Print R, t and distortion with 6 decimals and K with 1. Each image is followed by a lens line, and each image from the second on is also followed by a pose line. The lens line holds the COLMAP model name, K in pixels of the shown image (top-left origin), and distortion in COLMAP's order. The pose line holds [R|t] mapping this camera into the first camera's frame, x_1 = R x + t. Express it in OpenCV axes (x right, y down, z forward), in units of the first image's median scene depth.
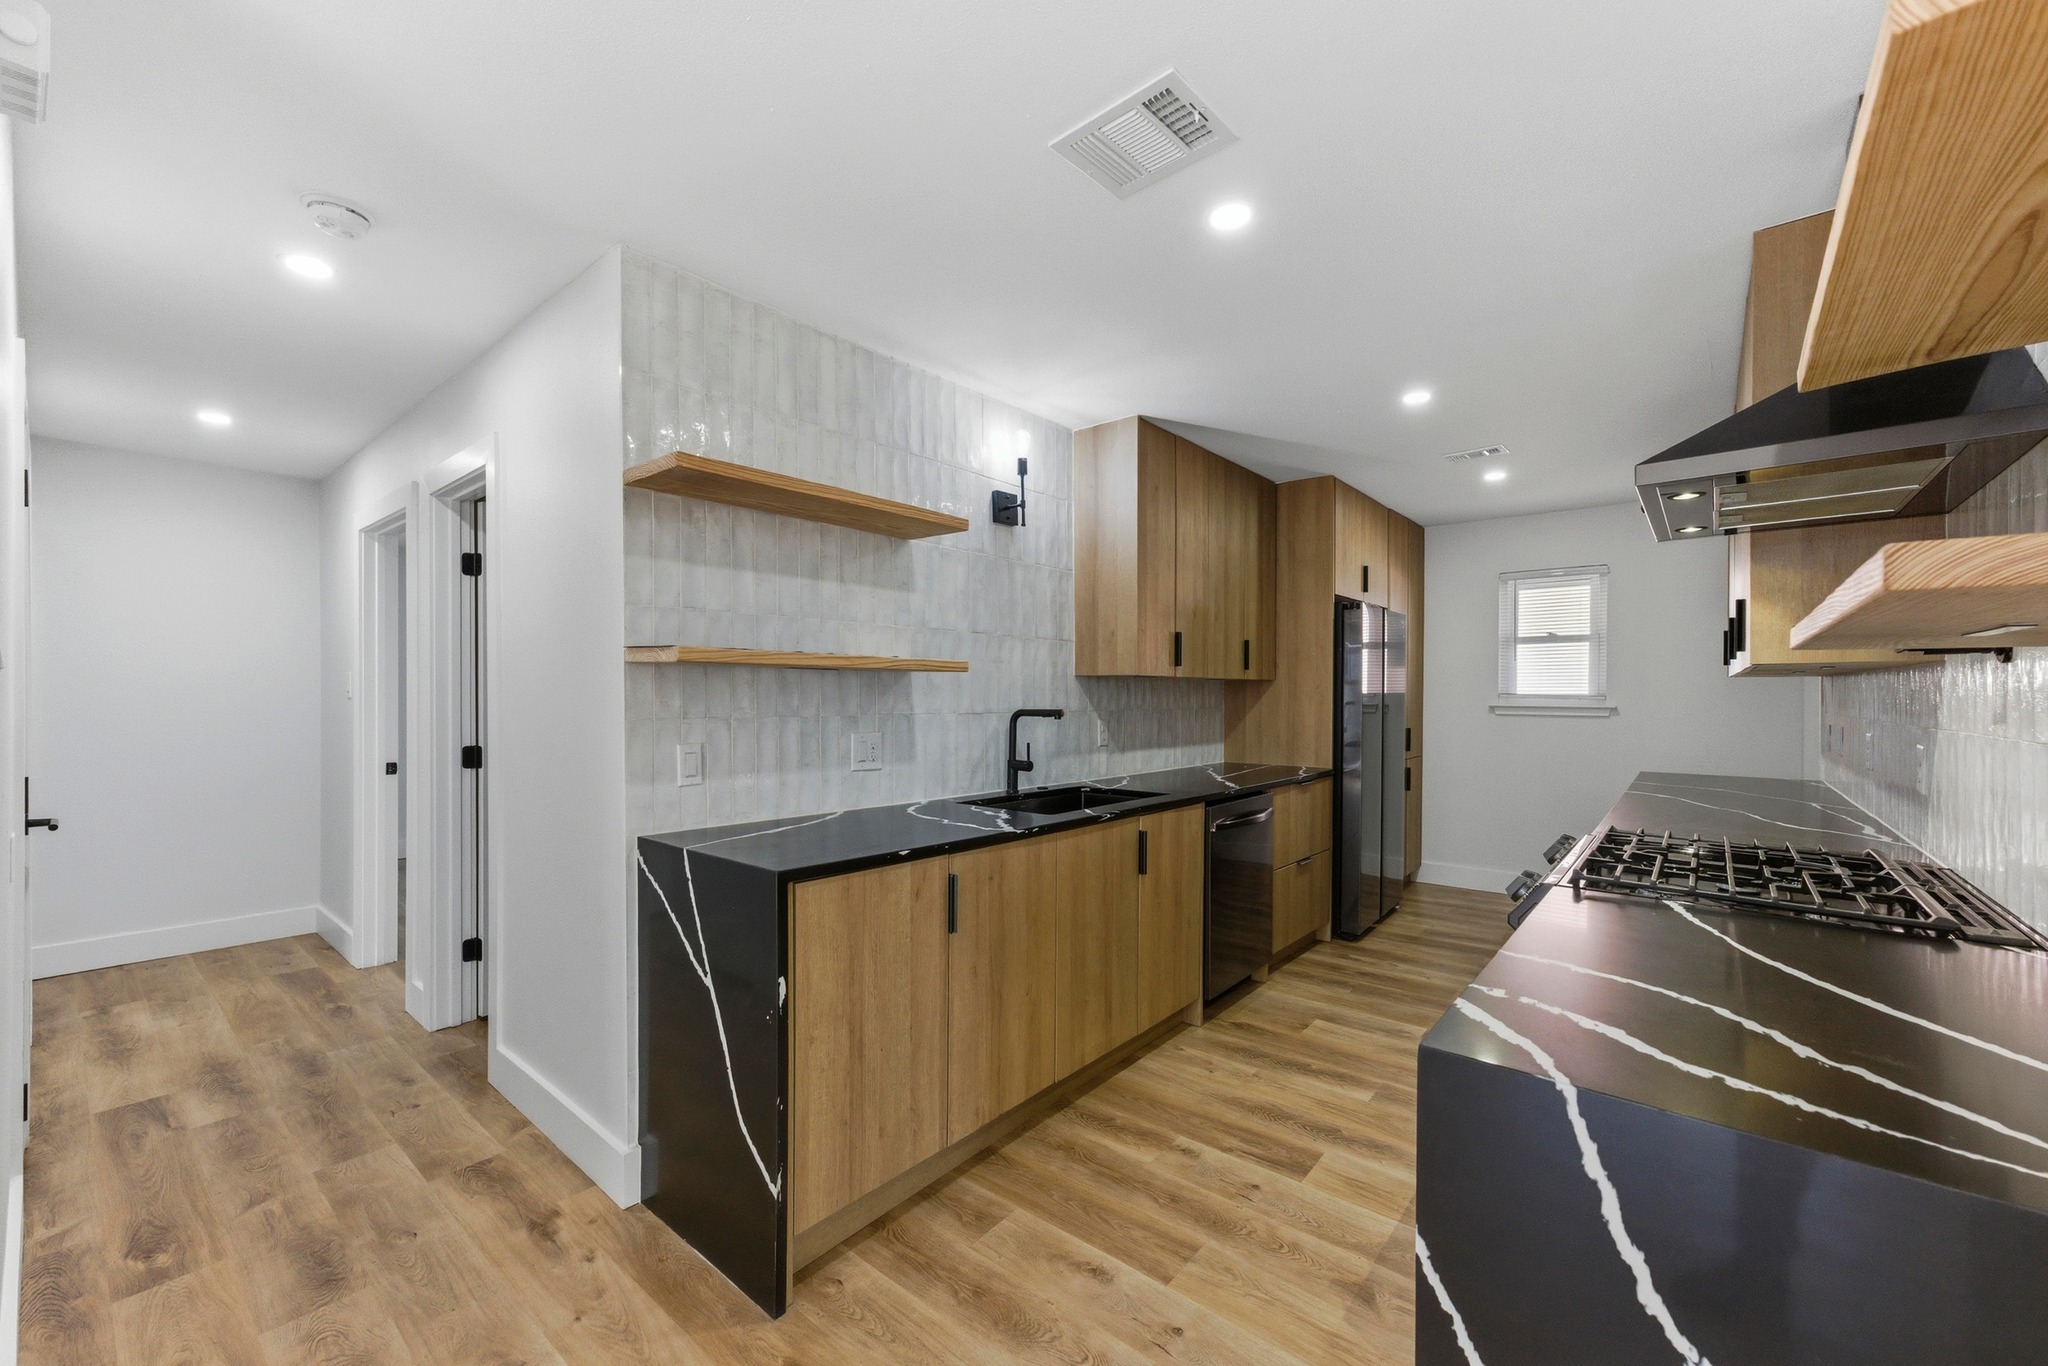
lens RADIAL K [[808.3, 0, 1026.1], [0, 808.3, 691.8], [0, 0, 1]] dist [-0.000905, 0.009754]
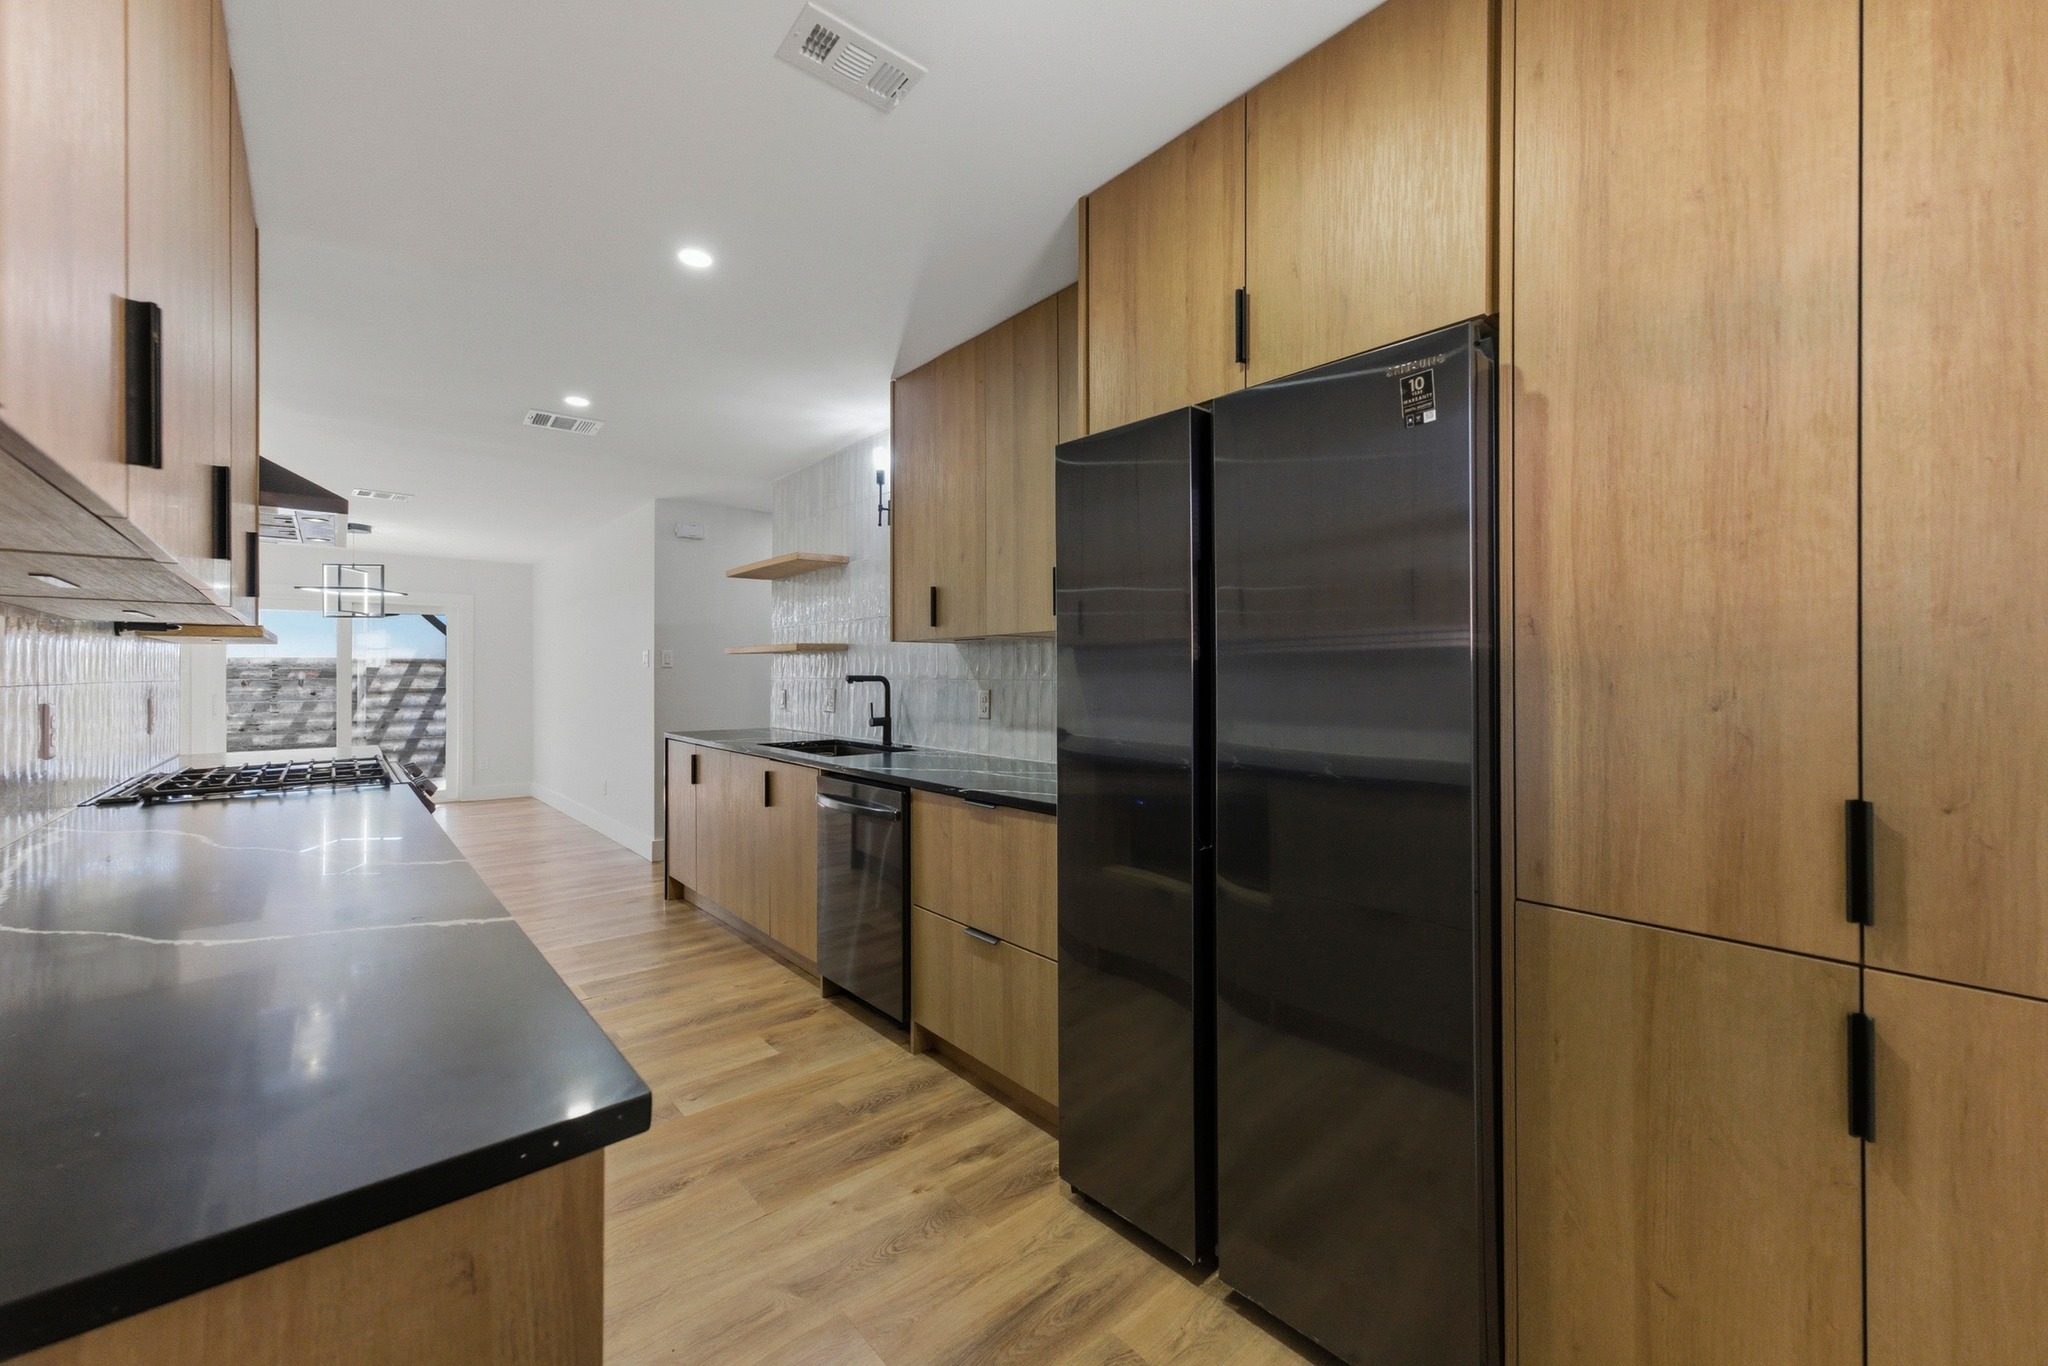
lens RADIAL K [[808.3, 0, 1026.1], [0, 808.3, 691.8], [0, 0, 1]] dist [-0.000905, 0.009754]
pose [[-0.162629, 0.027818, -0.986295, 0.988604], [0.014690, 0.999560, 0.025770, 0.014767], [0.986578, -0.010298, -0.162966, 1.219175]]
